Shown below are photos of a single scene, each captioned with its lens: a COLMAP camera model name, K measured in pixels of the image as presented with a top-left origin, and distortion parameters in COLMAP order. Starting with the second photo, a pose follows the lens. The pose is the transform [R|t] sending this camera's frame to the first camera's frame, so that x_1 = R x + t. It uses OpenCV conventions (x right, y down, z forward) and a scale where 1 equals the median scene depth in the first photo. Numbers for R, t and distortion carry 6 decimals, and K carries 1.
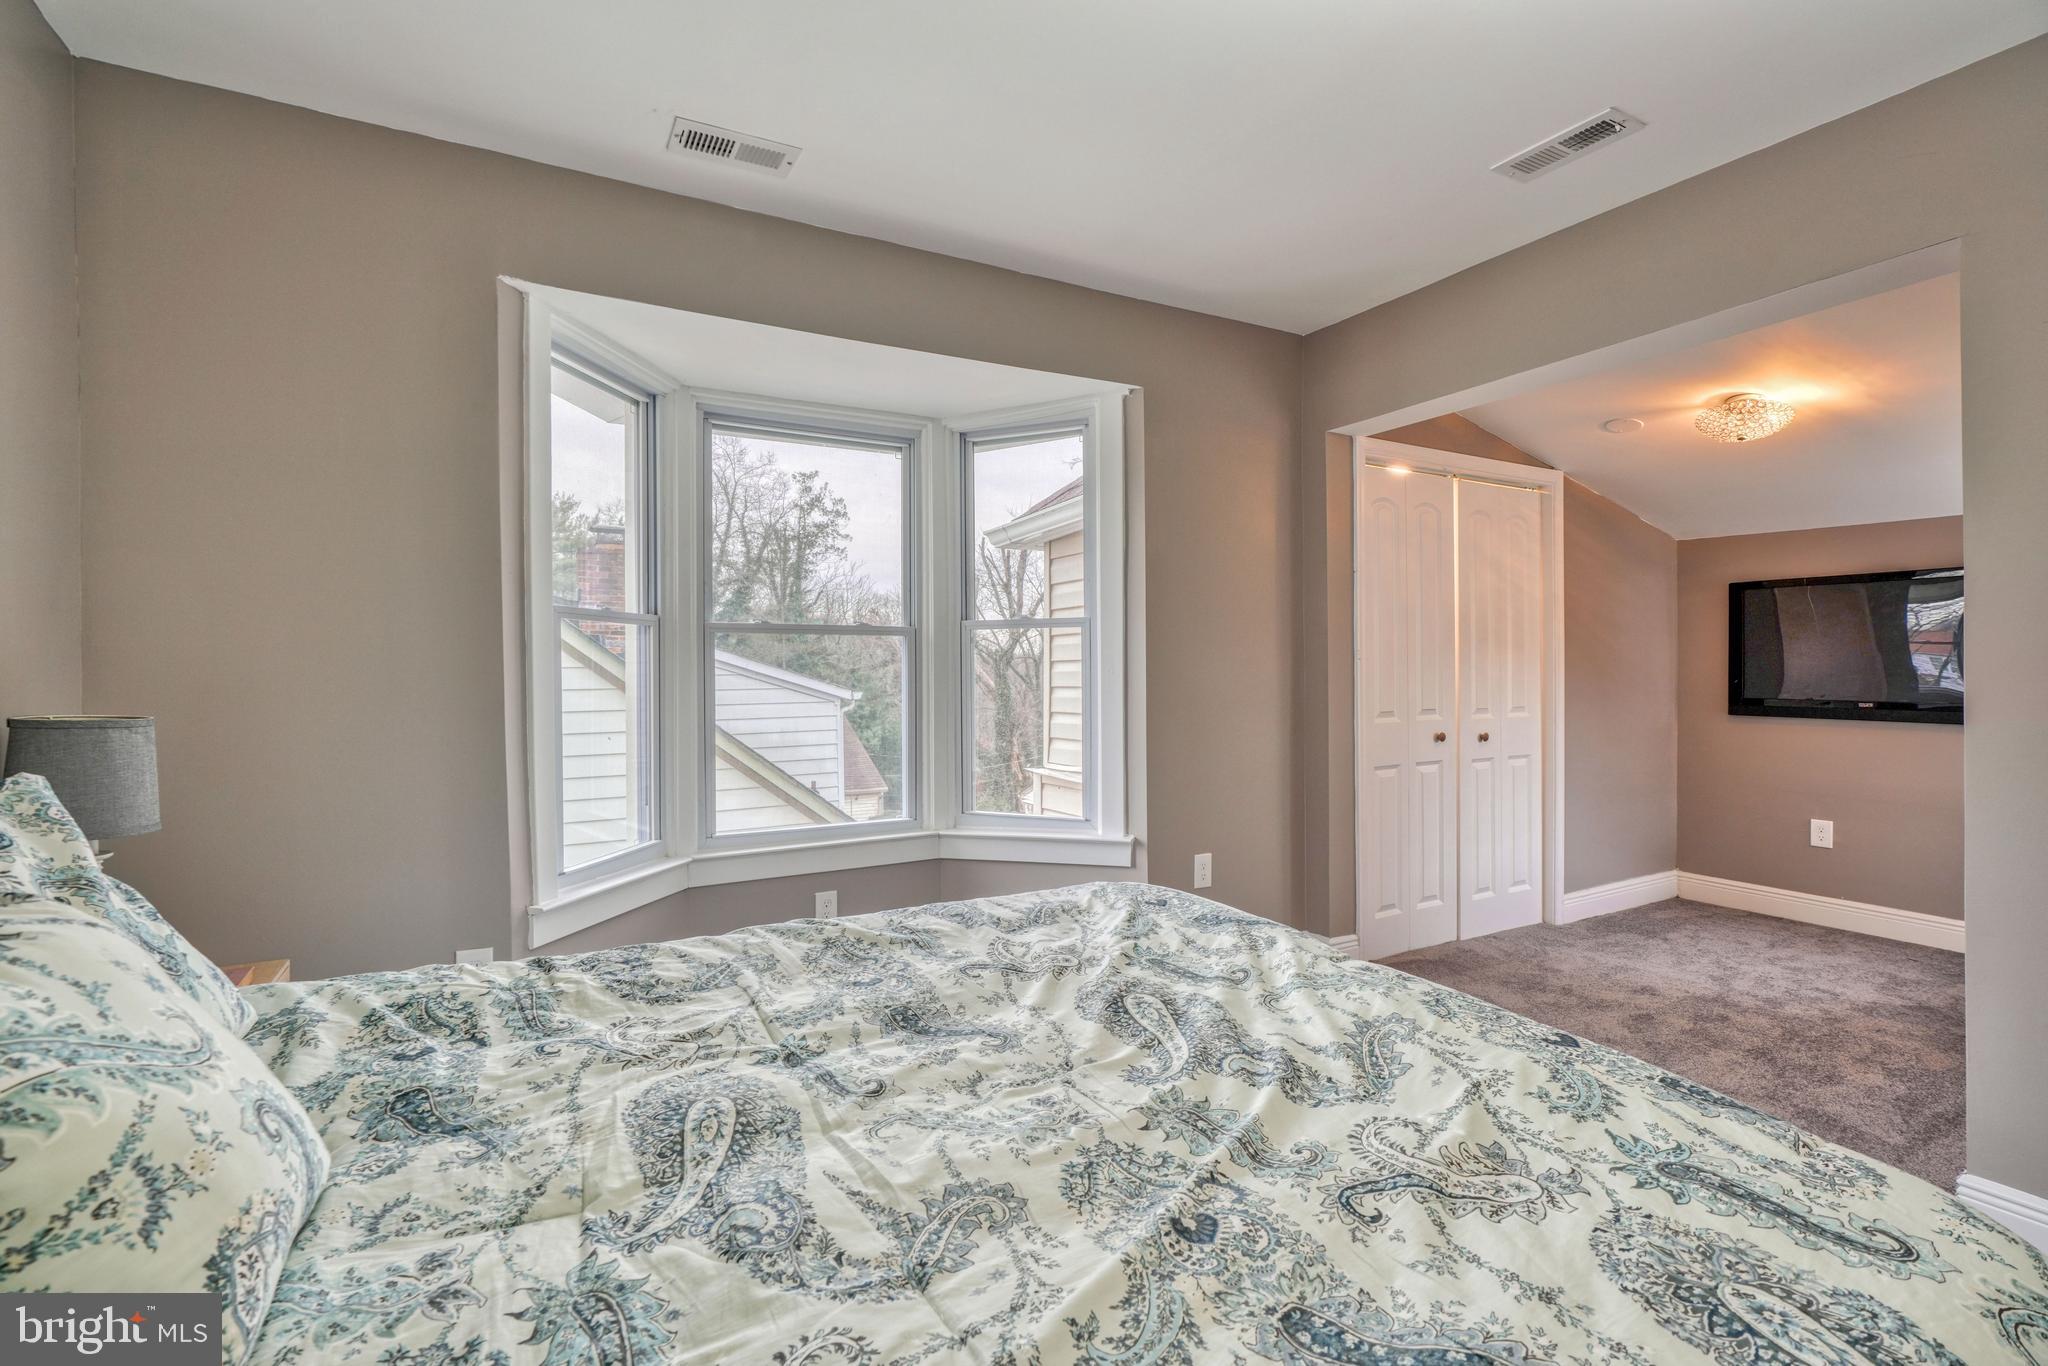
lens RADIAL K [[909.4, 0, 1020.5], [0, 909.4, 681.2], [0, 0, 1]] dist [-0.012034, 0.005440]
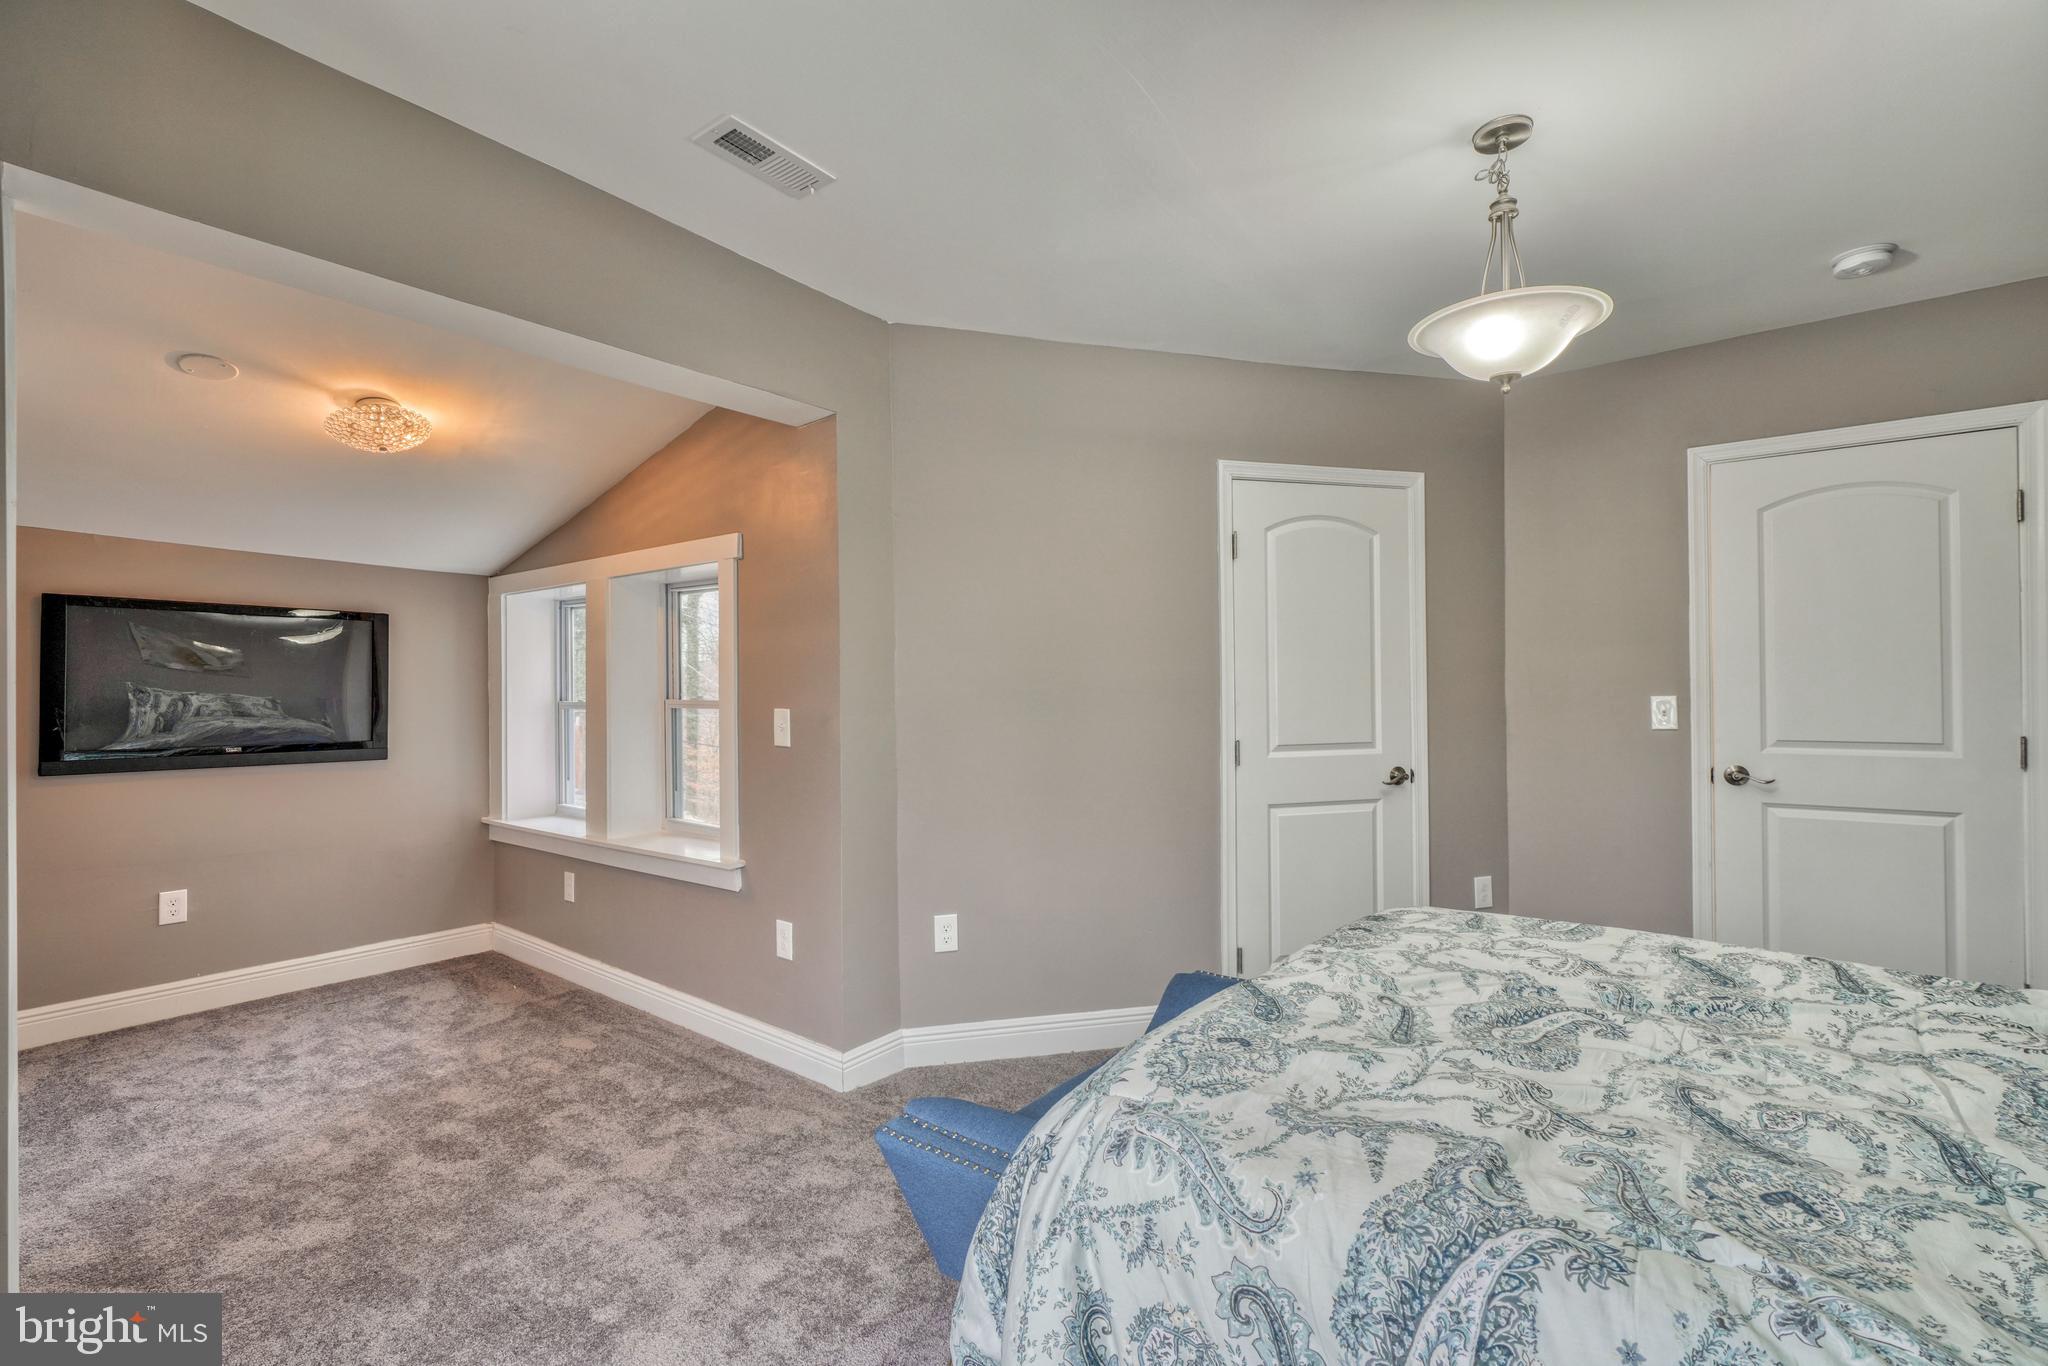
lens RADIAL K [[909.4, 0, 1020.5], [0, 909.4, 681.2], [0, 0, 1]] dist [-0.012034, 0.005440]
pose [[-0.400019, 0.010071, 0.916451, -0.258857], [0.021789, 0.999761, -0.001475, -0.028323], [-0.916248, 0.019379, -0.400143, 0.828429]]
